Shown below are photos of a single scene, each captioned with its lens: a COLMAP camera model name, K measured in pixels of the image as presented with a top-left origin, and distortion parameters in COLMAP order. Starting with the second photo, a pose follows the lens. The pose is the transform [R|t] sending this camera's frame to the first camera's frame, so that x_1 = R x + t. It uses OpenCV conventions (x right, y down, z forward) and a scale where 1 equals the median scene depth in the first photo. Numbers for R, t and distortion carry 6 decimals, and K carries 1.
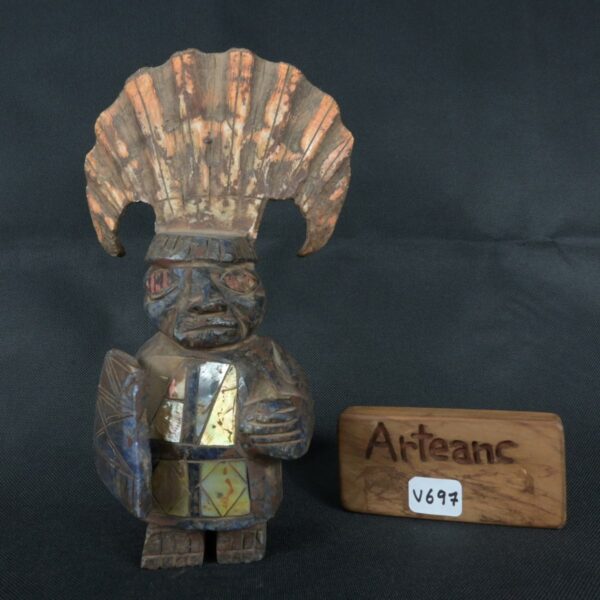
lens RADIAL K [[612.0, 0, 300.0], [0, 612.0, 300.0], [0, 0, 1]] dist [0.008250, -0.013147]
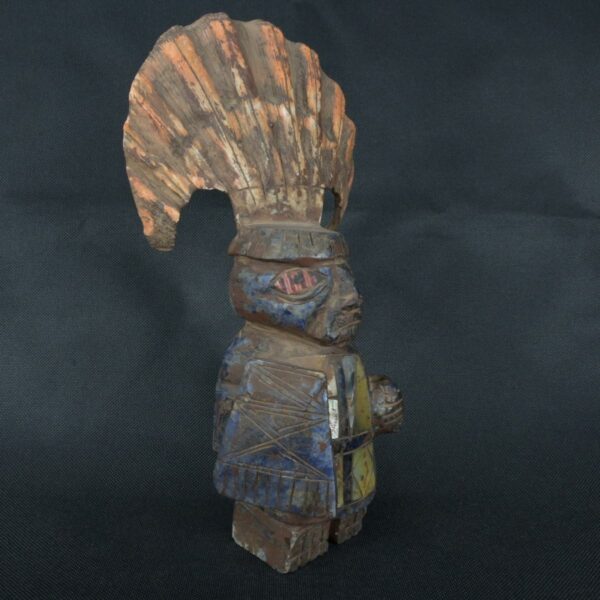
lens RADIAL K [[672.3, 0, 300.0], [0, 672.3, 300.0], [0, 0, 1]] dist [0.006992, -0.010667]
pose [[0.765850, -0.097739, 0.635547, -0.816465], [0.042083, 0.993880, 0.102136, -0.098136], [-0.641640, -0.051475, 0.765276, 0.171484]]
